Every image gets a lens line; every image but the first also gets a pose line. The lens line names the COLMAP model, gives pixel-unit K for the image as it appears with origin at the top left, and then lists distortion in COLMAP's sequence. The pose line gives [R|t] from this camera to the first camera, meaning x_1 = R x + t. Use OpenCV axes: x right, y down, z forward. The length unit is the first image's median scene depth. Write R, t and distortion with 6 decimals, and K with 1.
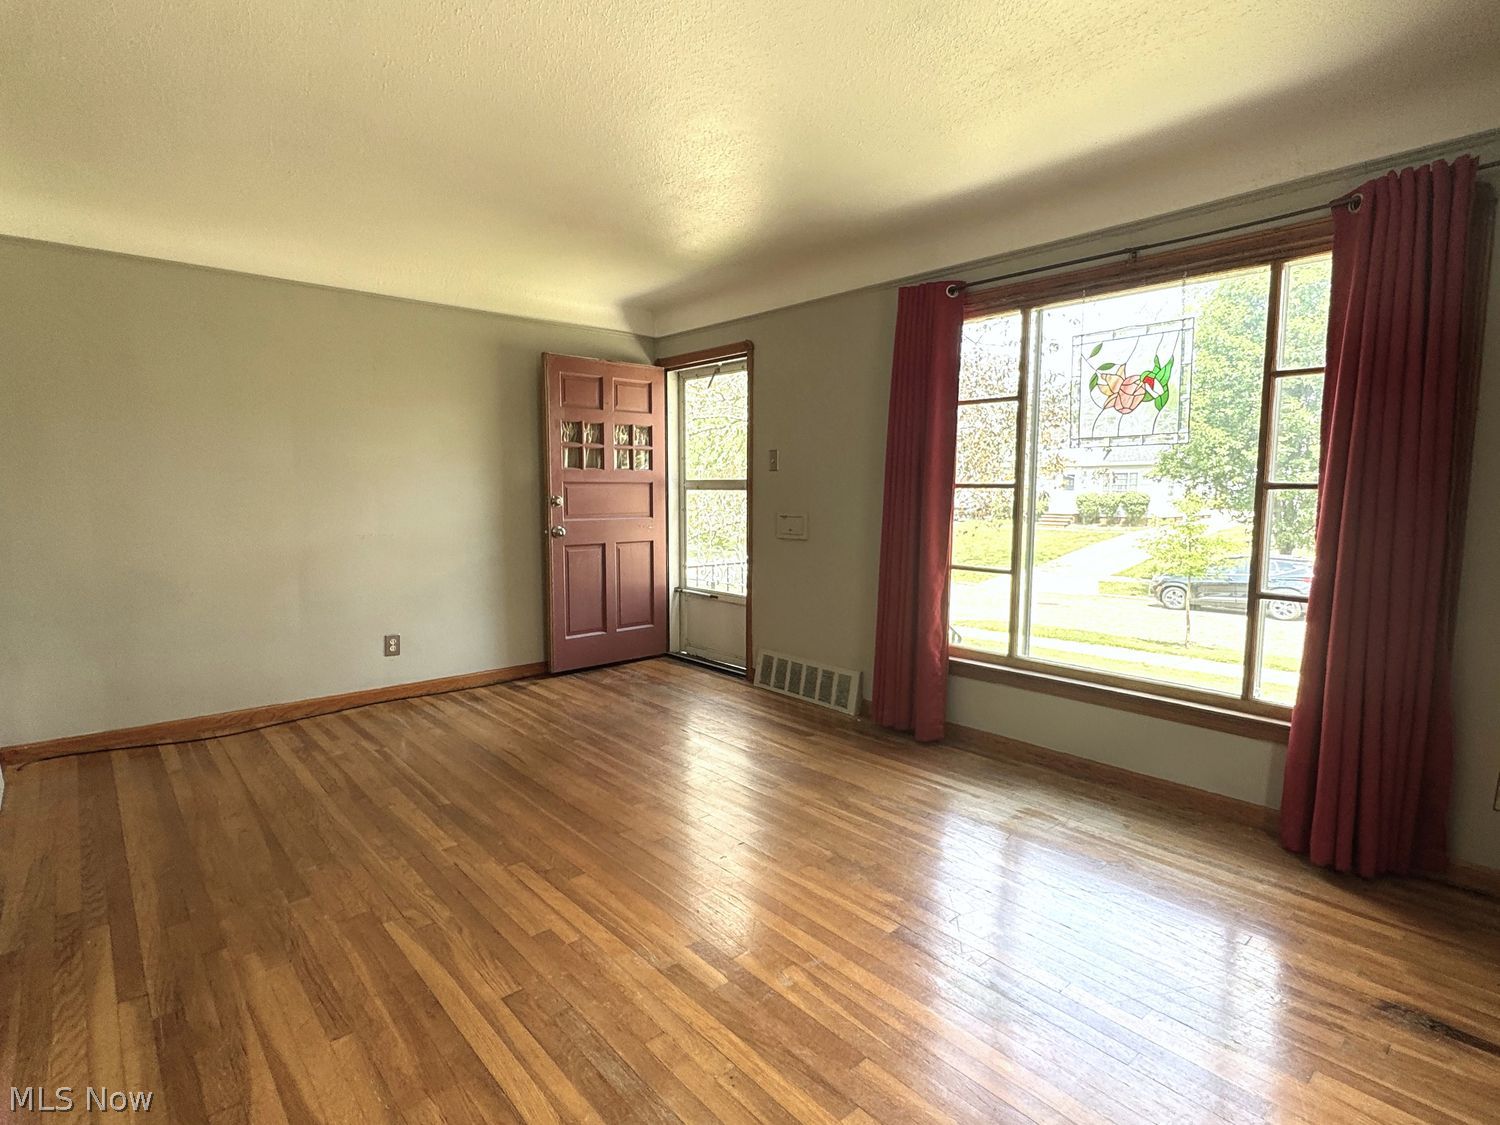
lens RADIAL K [[762.5, 0, 750.6], [0, 762.5, 555.0], [0, 0, 1]] dist [-0.002986, -0.000103]
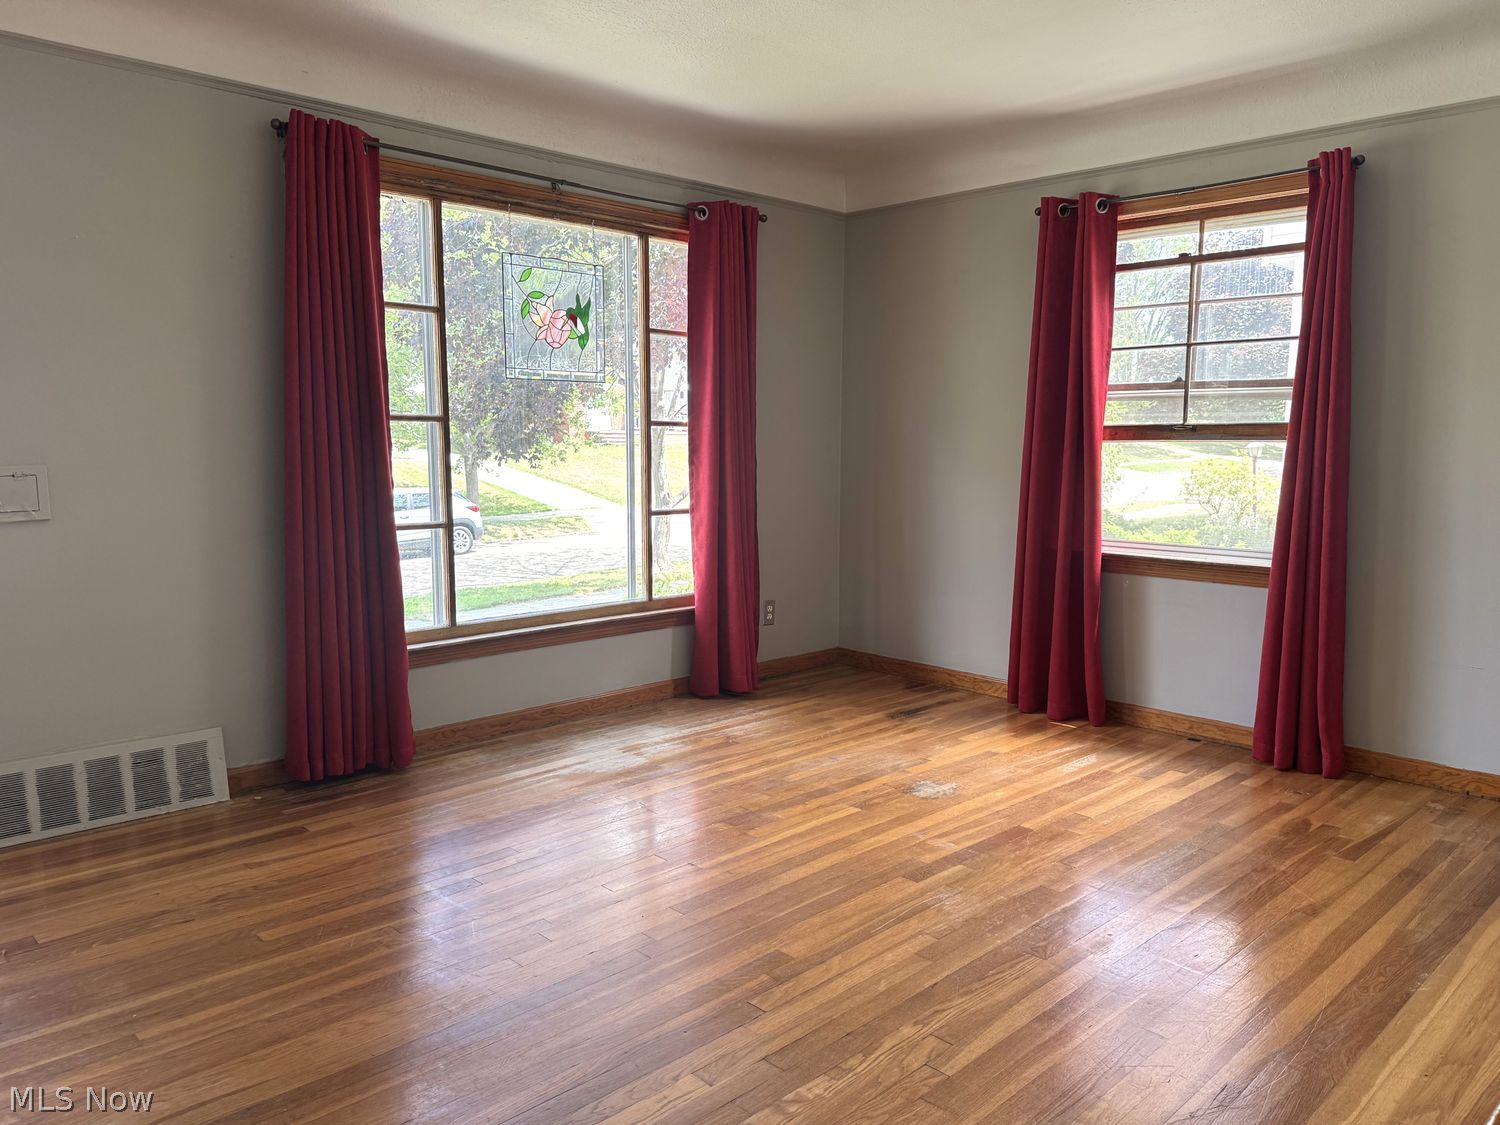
lens RADIAL K [[1070.7, 0, 750.0], [0, 1070.7, 562.5], [0, 0, 1]] dist [0.125841, -0.202746]
pose [[-0.036048, -0.124510, 0.991563, -0.982146], [0.080467, 0.988625, 0.127066, -0.068973], [-0.996105, 0.084369, -0.025619, 0.834041]]
